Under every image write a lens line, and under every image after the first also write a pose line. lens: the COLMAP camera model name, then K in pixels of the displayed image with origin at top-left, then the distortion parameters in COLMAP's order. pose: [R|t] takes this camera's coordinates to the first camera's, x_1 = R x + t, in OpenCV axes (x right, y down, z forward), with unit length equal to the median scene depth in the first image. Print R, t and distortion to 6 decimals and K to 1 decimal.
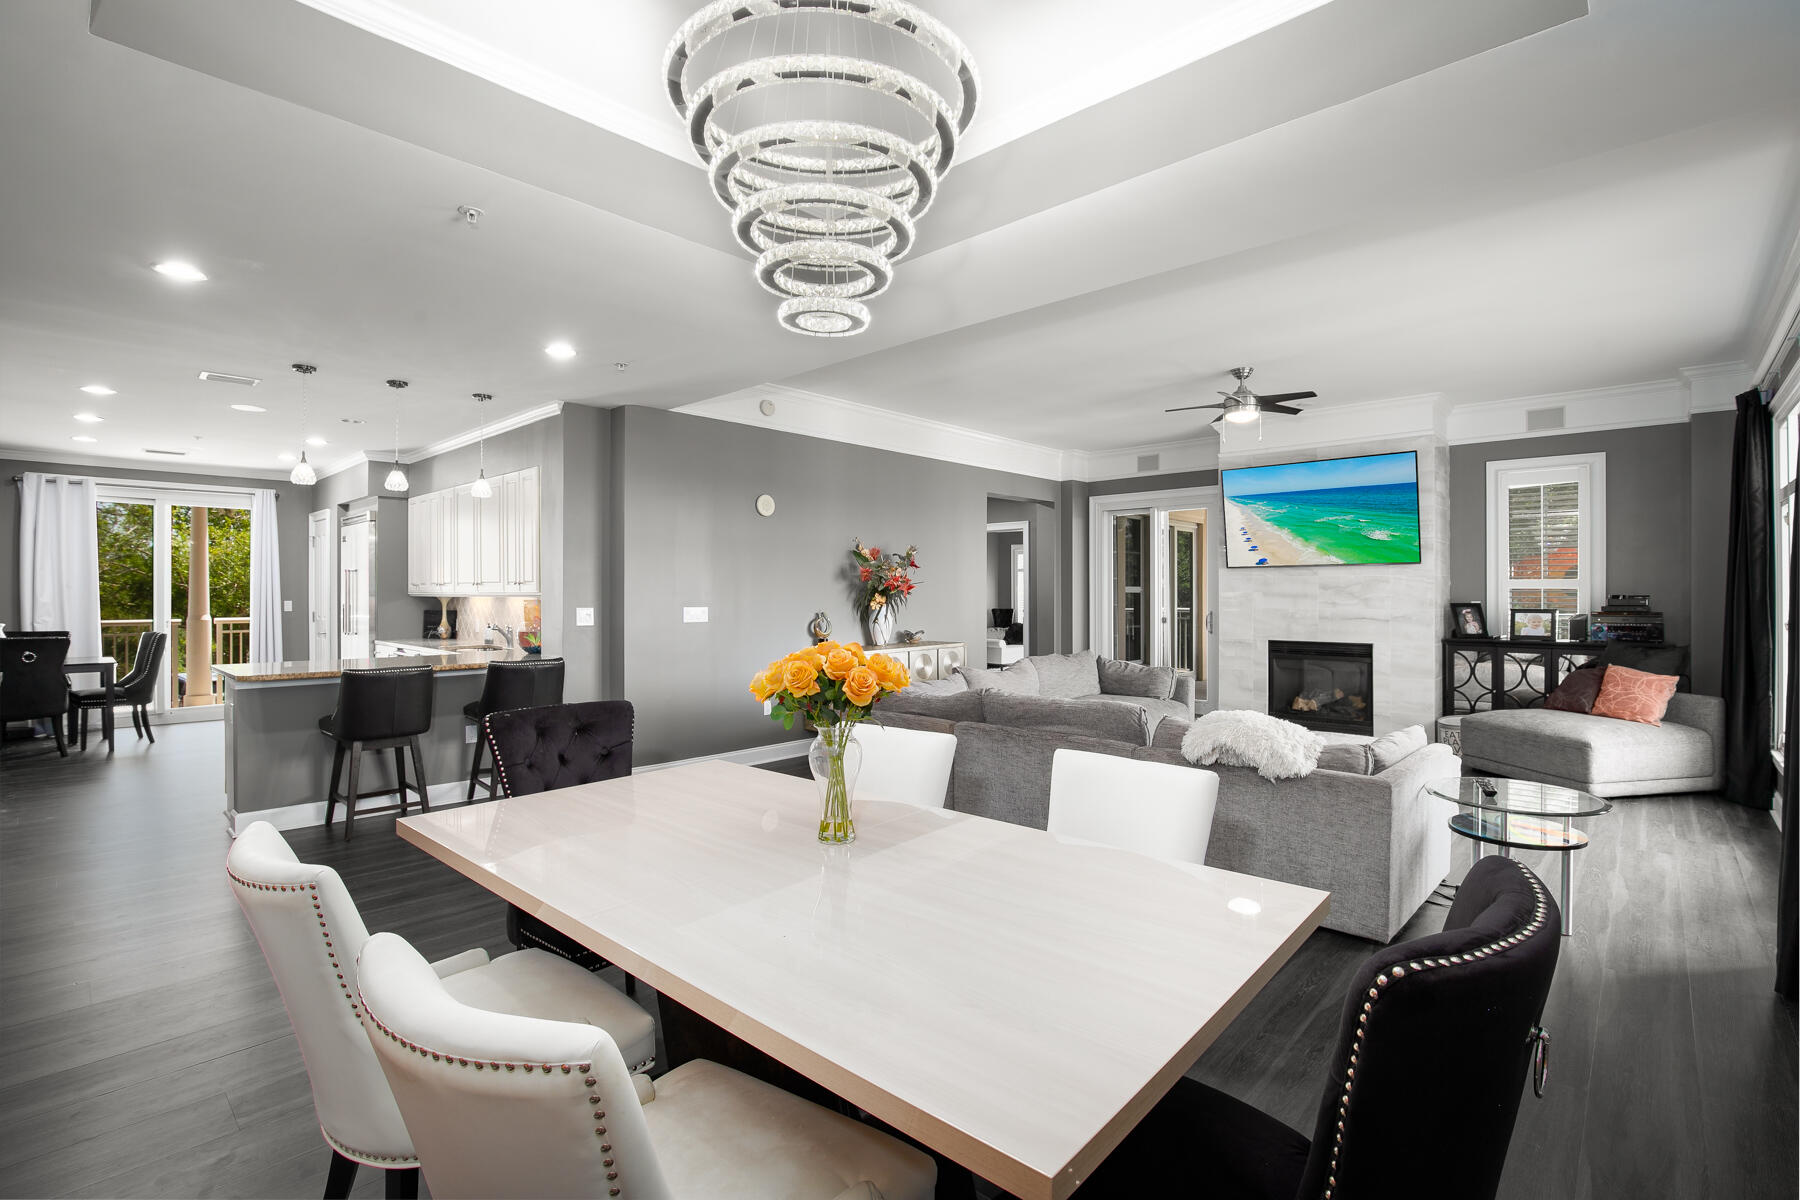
lens RADIAL K [[874.5, 0, 894.1], [0, 874.5, 596.9], [0, 0, 1]] dist [-0.013446, 0.002385]
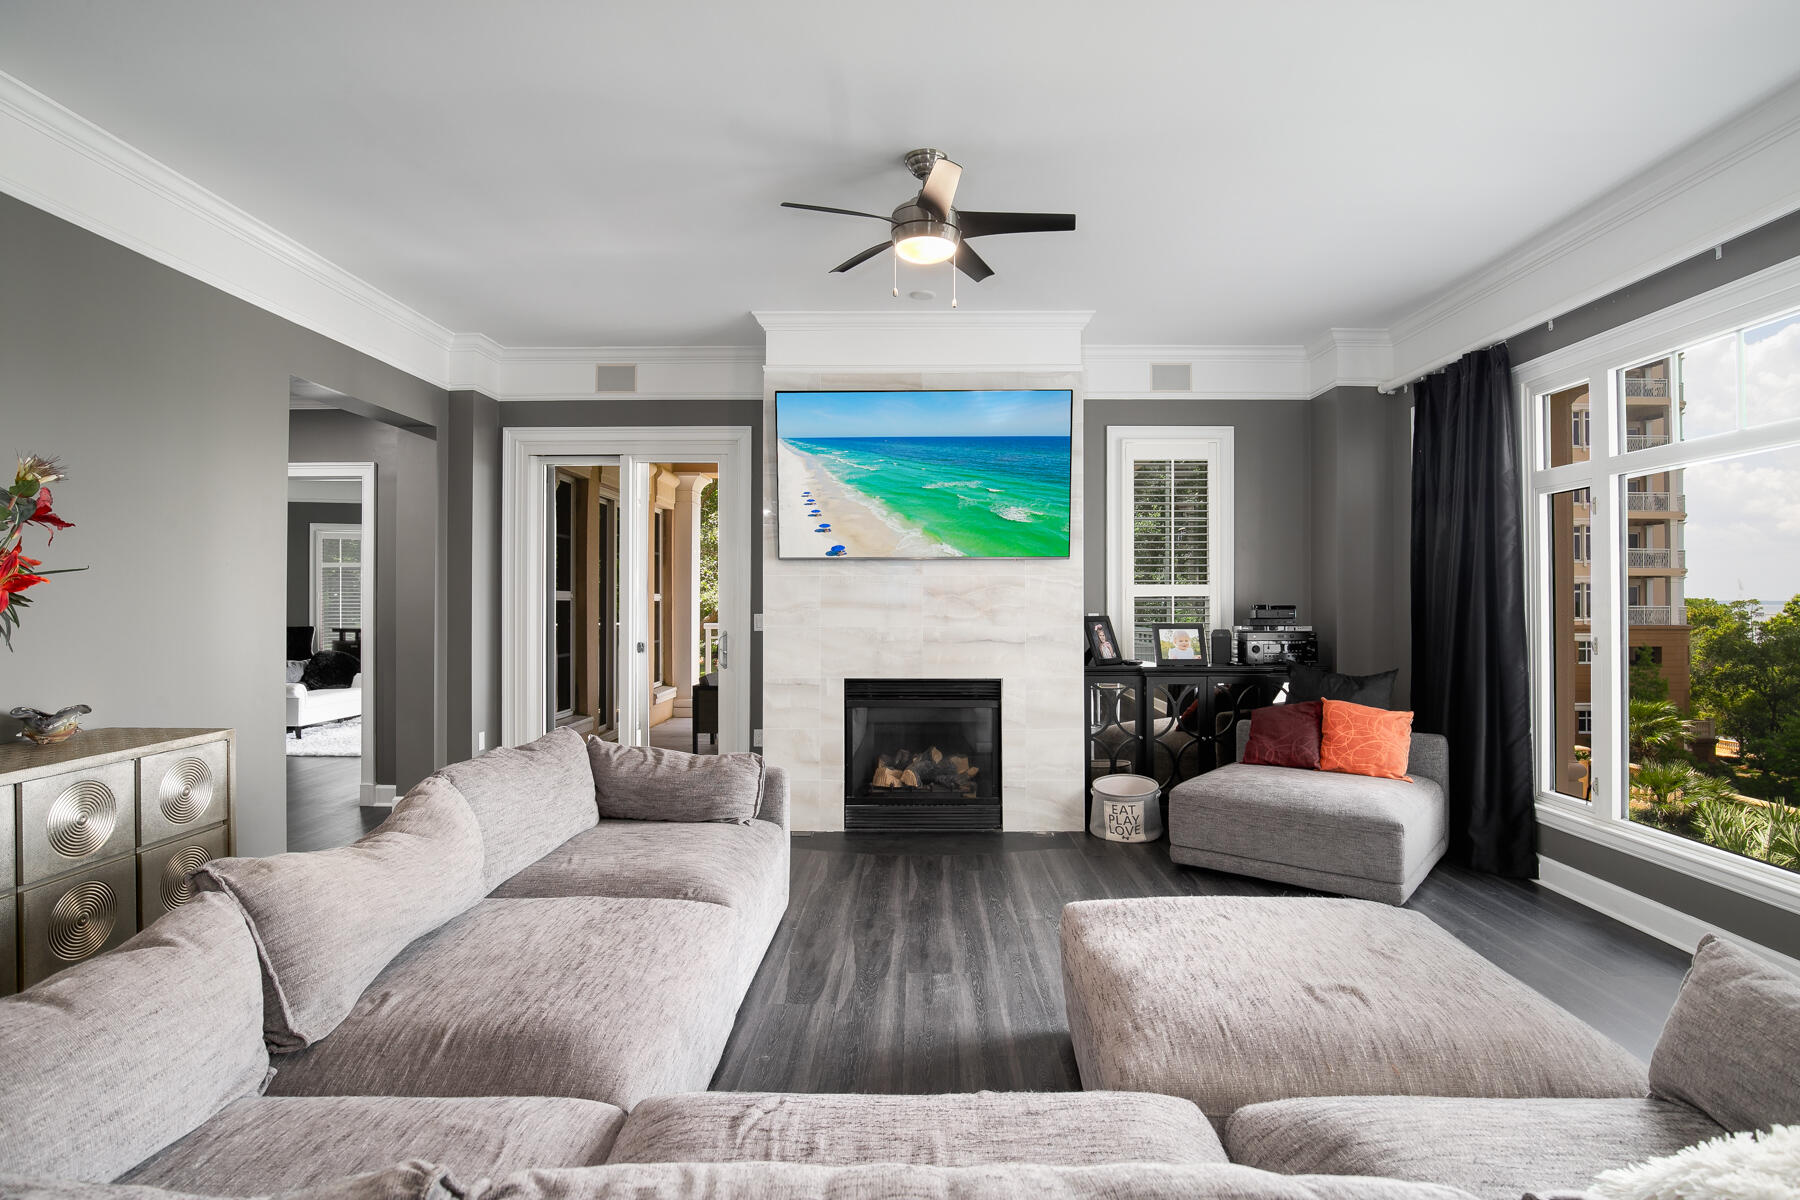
lens RADIAL K [[883.9, 0, 901.0], [0, 883.9, 598.0], [0, 0, 1]] dist [-0.021743, -0.000235]
pose [[0.731242, 0.004378, 0.682104, 0.037052], [0.001240, 0.999969, -0.007748, -0.002335], [-0.682117, 0.006512, 0.731214, 0.546118]]
